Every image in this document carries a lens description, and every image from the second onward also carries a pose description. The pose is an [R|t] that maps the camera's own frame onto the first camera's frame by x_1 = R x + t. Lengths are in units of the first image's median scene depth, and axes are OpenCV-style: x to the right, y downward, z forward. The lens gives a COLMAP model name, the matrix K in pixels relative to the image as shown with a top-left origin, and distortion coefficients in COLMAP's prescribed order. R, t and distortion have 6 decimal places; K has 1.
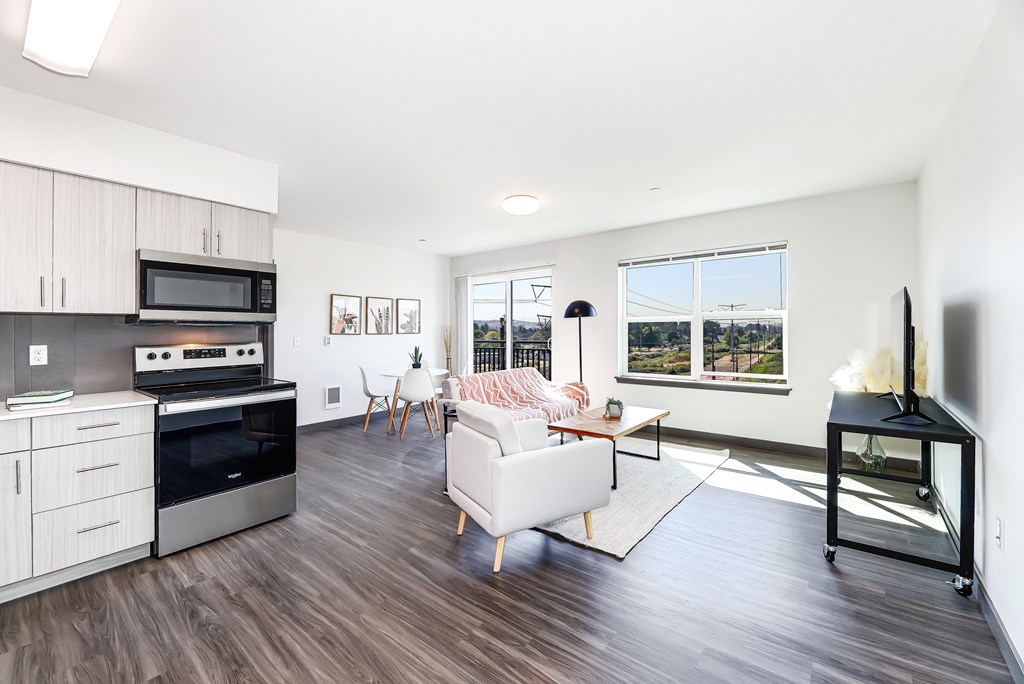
lens RADIAL K [[412.4, 0, 512.0], [0, 412.4, 342.0], [0, 0, 1]] dist [-0.000314, -0.000369]
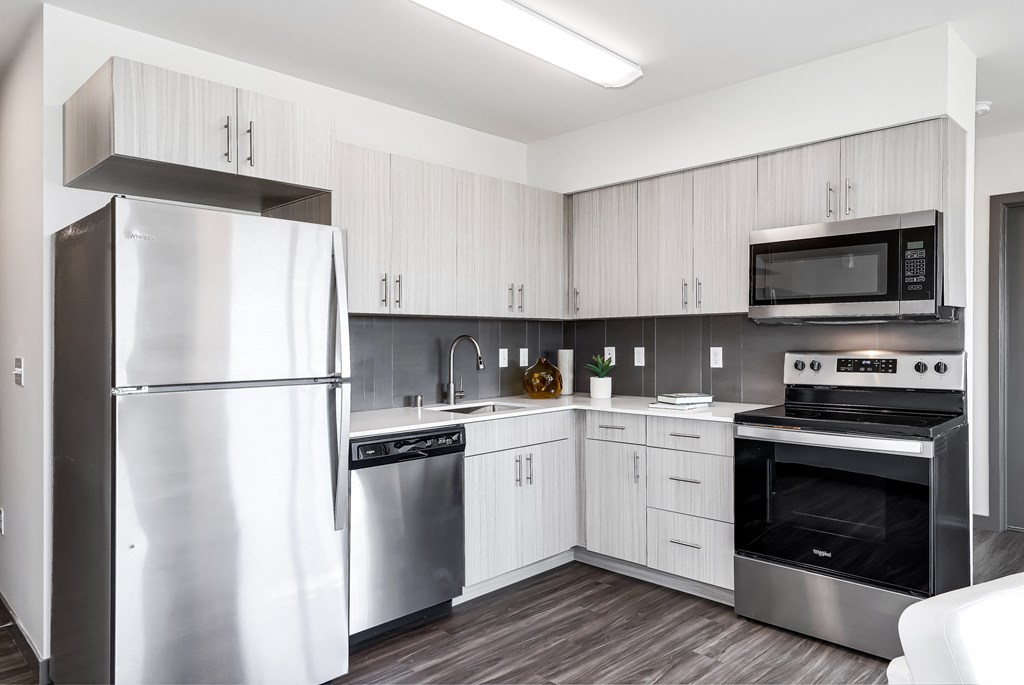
lens RADIAL K [[662.8, 0, 507.5], [0, 662.8, 342.4], [0, 0, 1]] dist [0.021139, 0.000846]
pose [[-0.093900, 0.011975, -0.995510, 0.456298], [-0.016762, 0.999767, 0.013607, -0.017353], [0.995441, 0.017964, -0.093677, 0.640327]]
